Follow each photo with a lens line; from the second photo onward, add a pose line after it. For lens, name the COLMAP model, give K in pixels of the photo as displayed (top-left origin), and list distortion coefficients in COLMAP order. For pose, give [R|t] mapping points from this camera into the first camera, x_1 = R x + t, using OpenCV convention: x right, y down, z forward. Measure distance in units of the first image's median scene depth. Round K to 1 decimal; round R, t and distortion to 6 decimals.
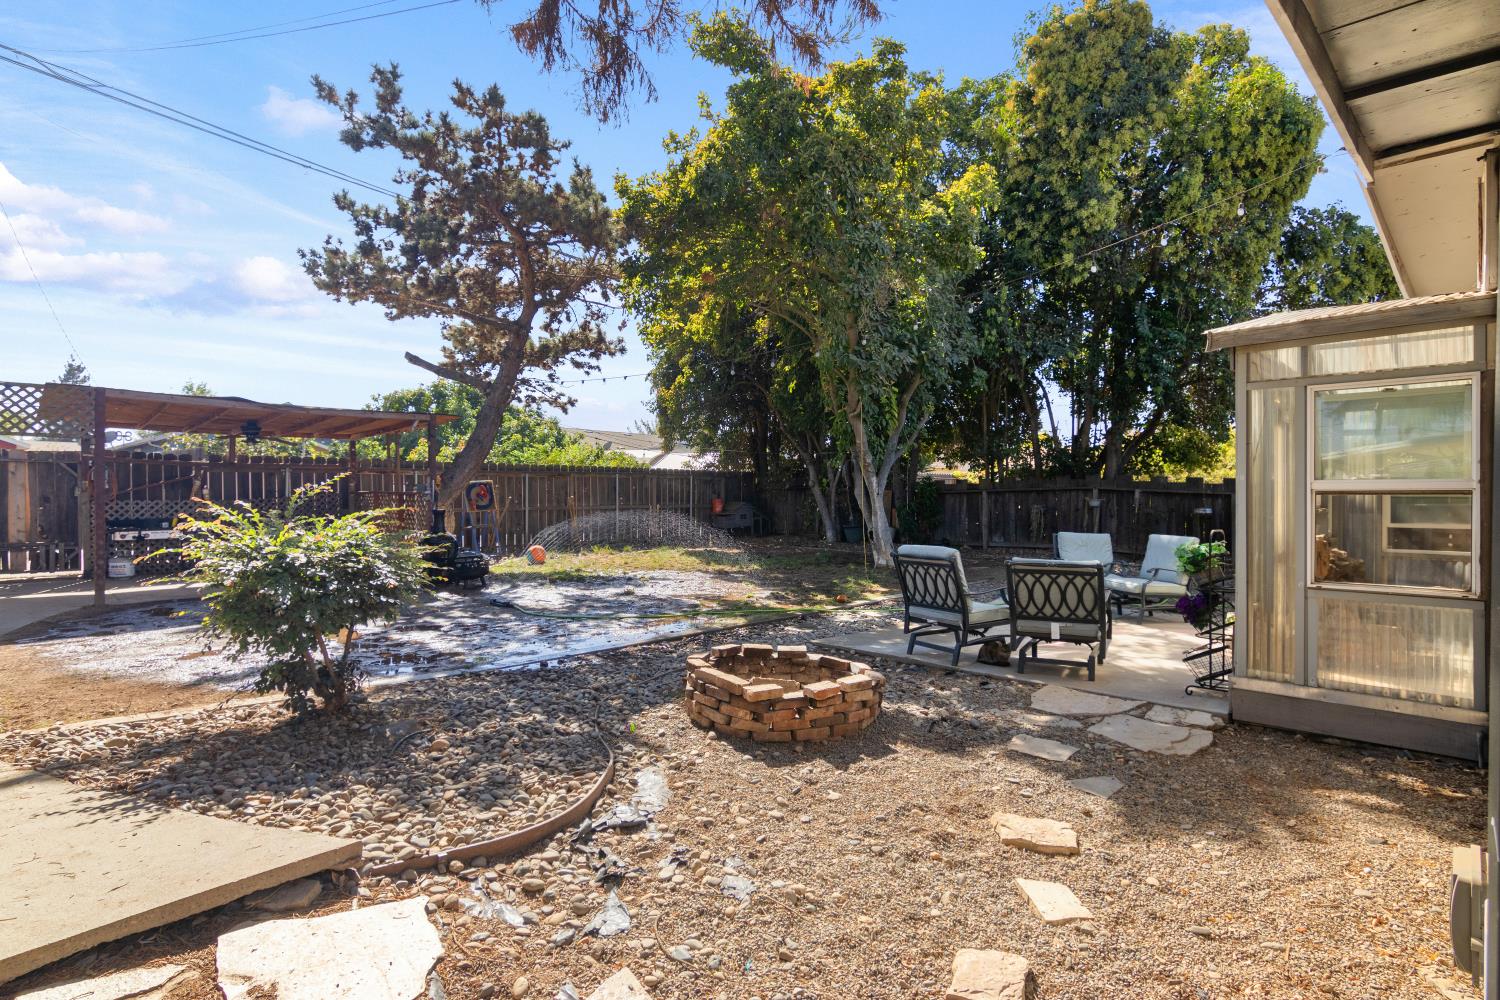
lens RADIAL K [[772.8, 0, 744.4], [0, 772.8, 490.8], [0, 0, 1]] dist [-0.003187, 0.000623]
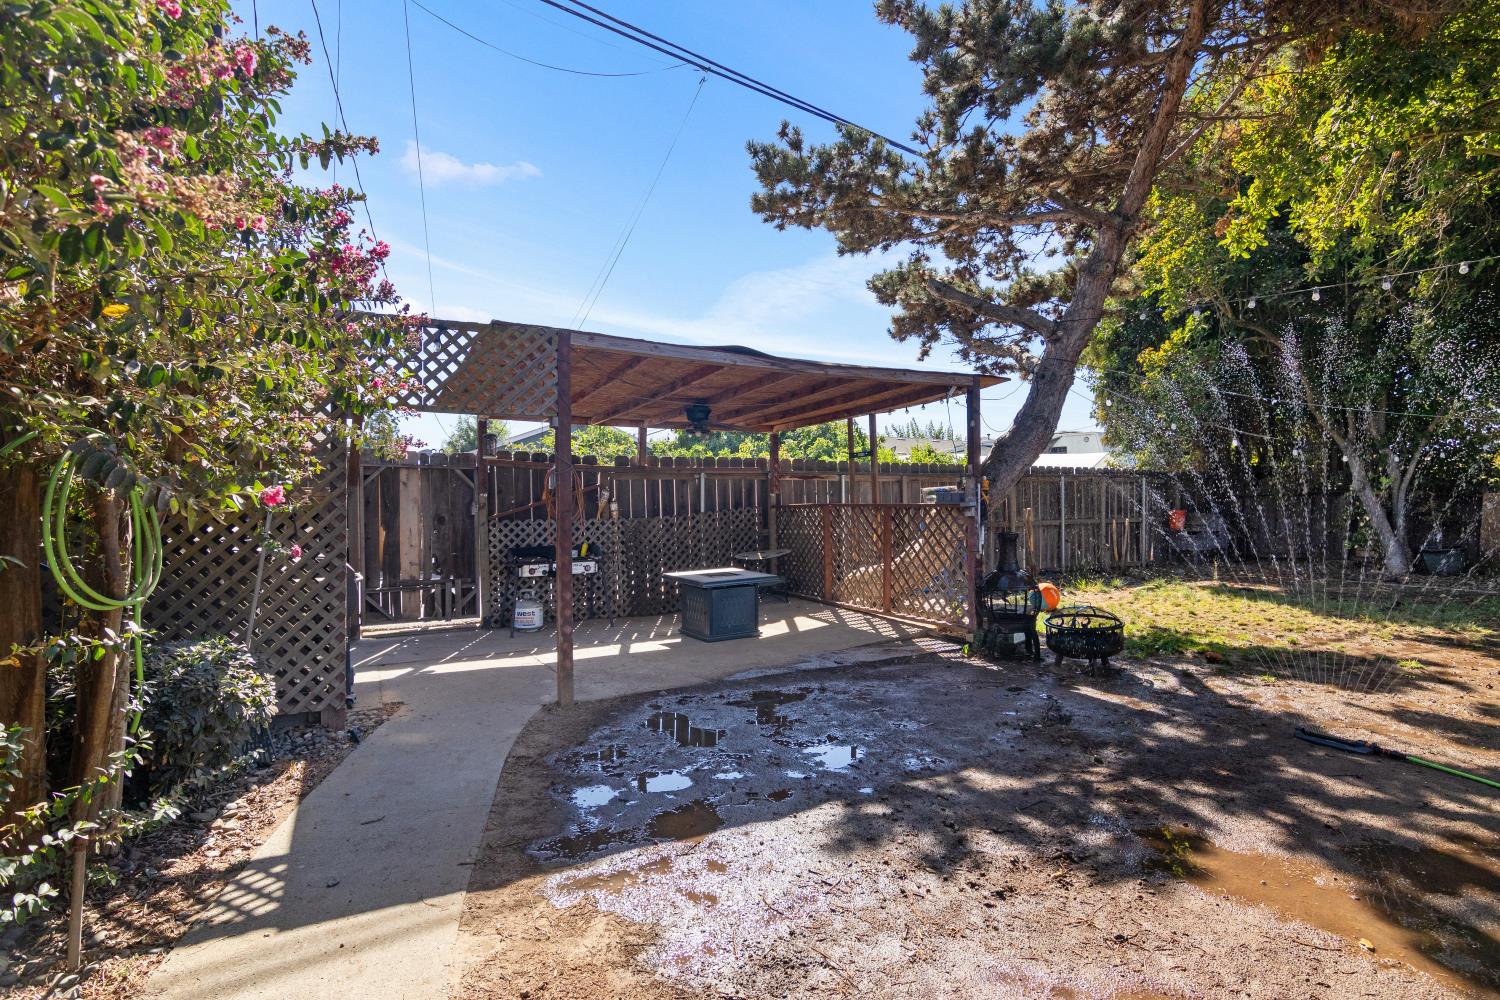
lens RADIAL K [[772.8, 0, 744.4], [0, 772.8, 490.8], [0, 0, 1]] dist [-0.003187, 0.000623]
pose [[0.953403, -0.006832, -0.301621, -0.407853], [0.003888, 0.999939, -0.010357, -0.005782], [0.301673, 0.008702, 0.953372, 0.388122]]
